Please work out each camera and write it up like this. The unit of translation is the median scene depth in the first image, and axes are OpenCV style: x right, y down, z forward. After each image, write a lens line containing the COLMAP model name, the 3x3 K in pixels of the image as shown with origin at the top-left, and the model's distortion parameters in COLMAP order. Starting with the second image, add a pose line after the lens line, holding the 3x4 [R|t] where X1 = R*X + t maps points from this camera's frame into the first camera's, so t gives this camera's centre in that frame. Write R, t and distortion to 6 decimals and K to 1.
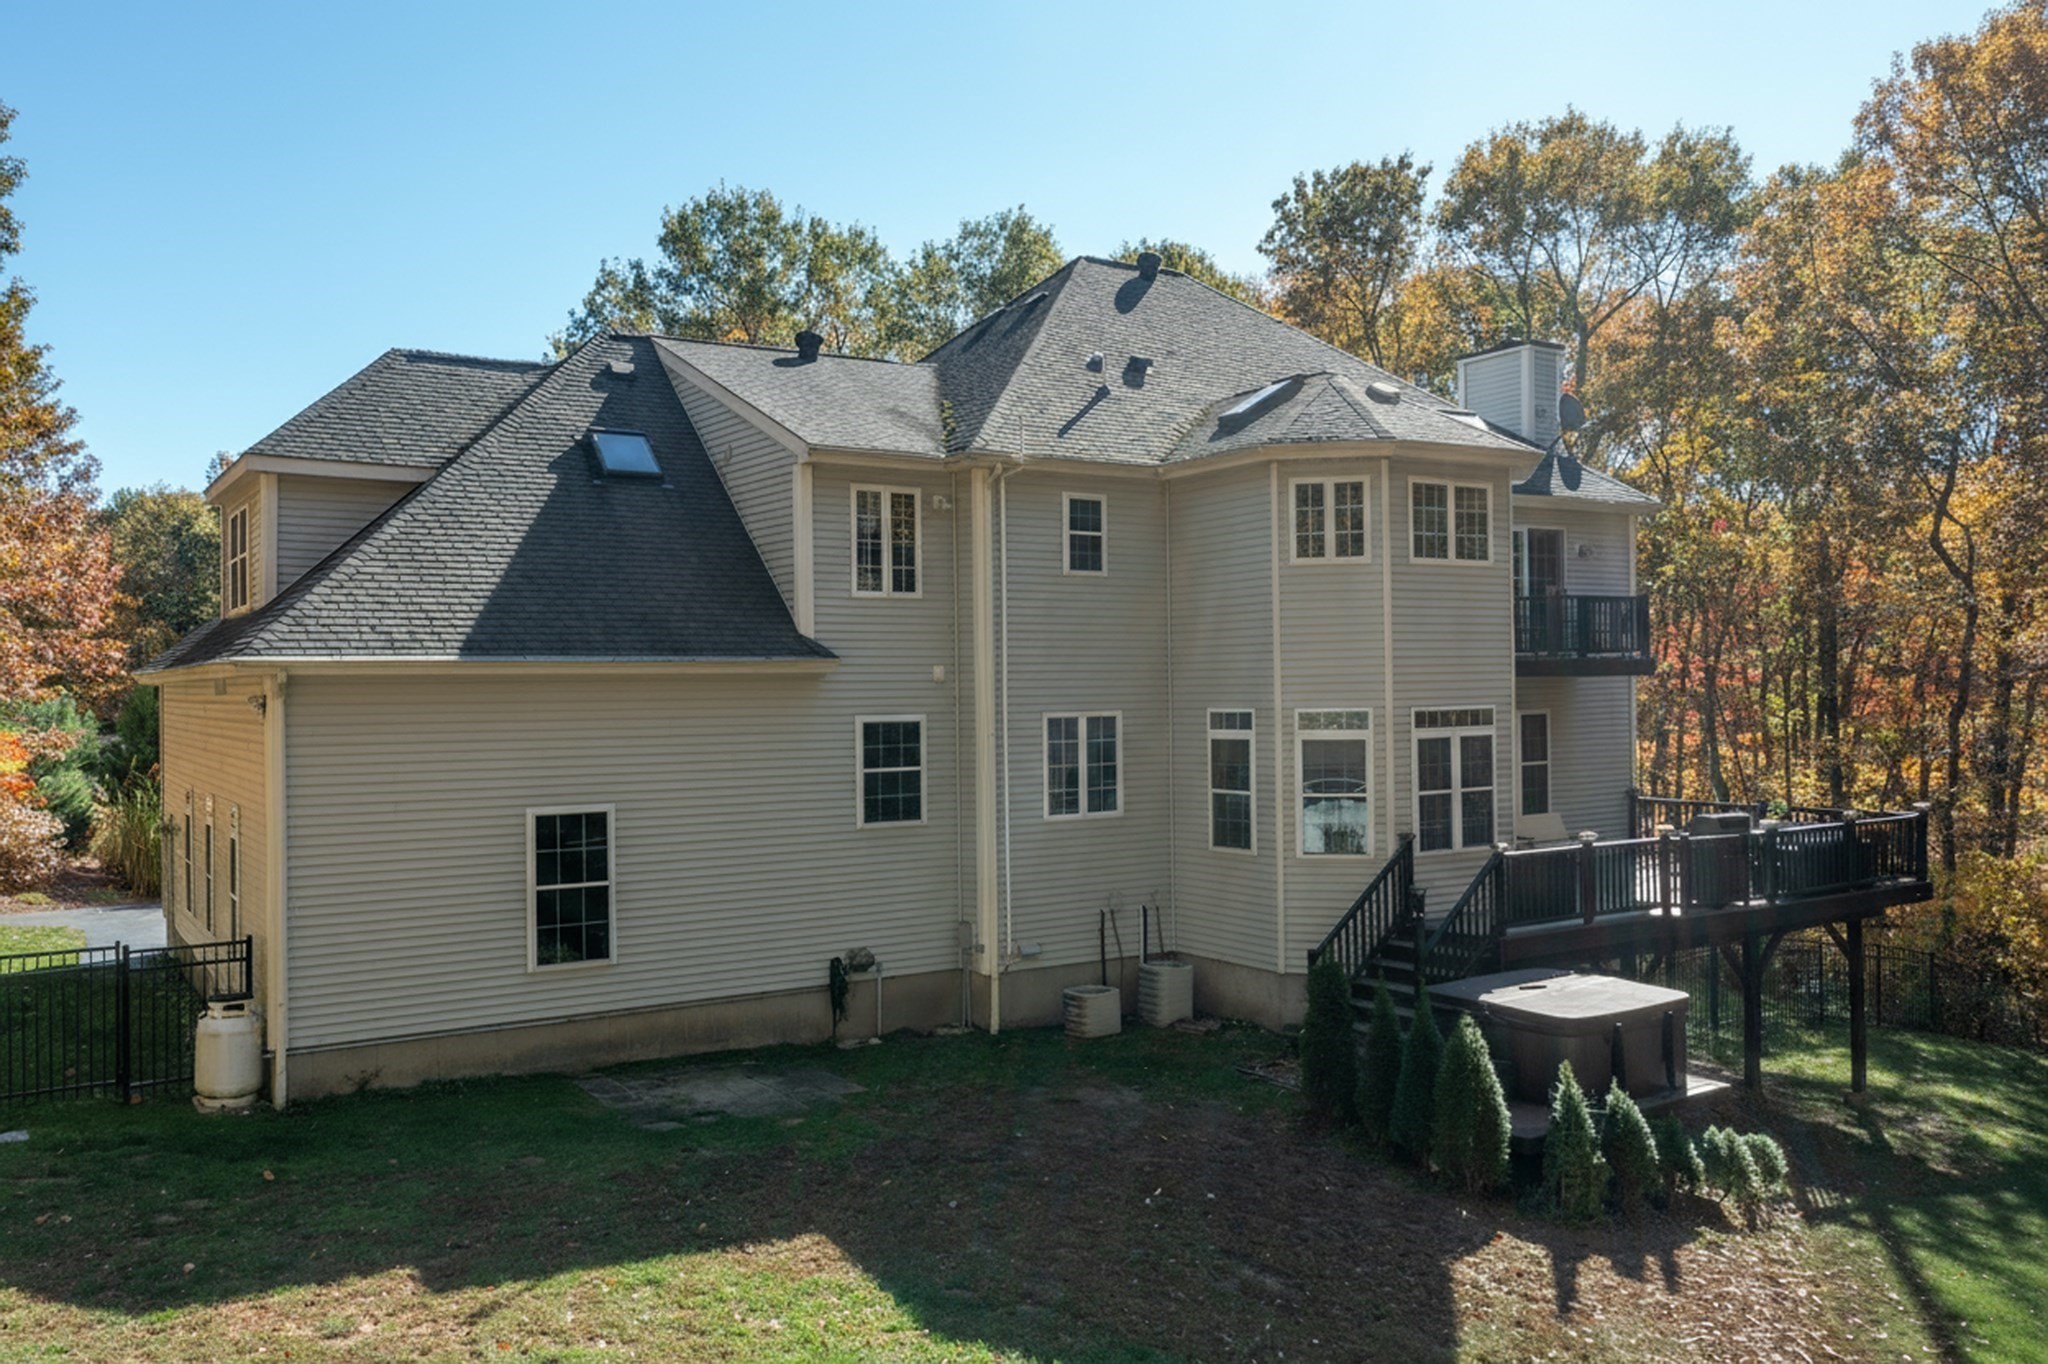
lens RADIAL K [[1623.8, 0, 1024.0], [0, 1623.8, 682.0], [0, 0, 1]] dist [-0.008566, -0.001270]
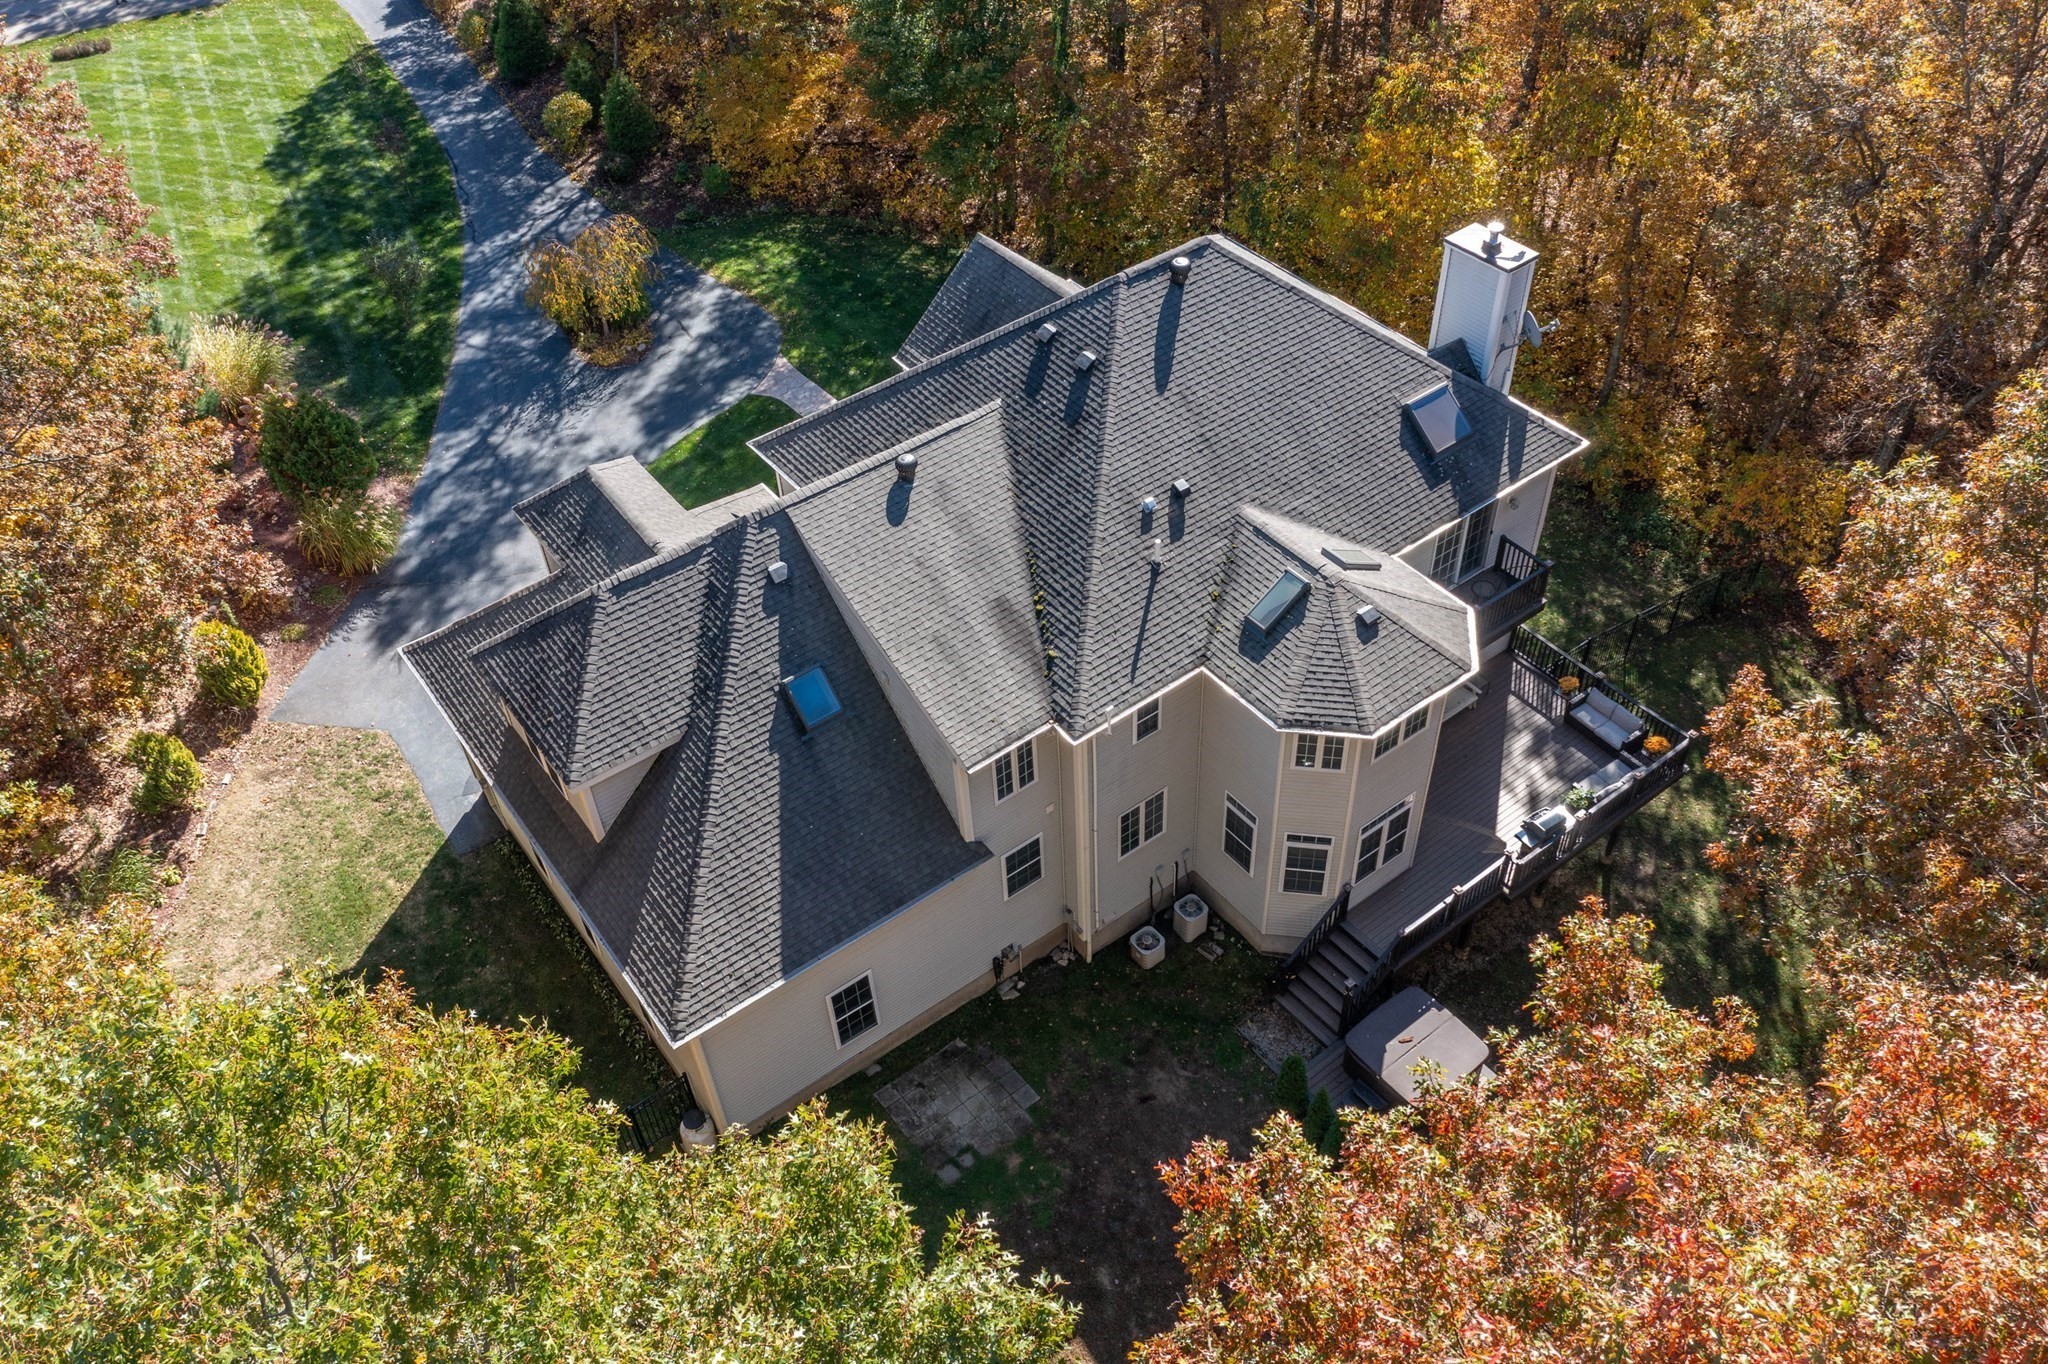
lens RADIAL K [[1623.8, 0, 1024.0], [0, 1623.8, 682.0], [0, 0, 1]] dist [-0.008566, -0.001270]
pose [[0.996954, -0.072571, 0.028564, -0.113422], [0.030496, 0.699841, 0.713648, -1.188073], [-0.071781, -0.710603, 0.699922, 0.042293]]
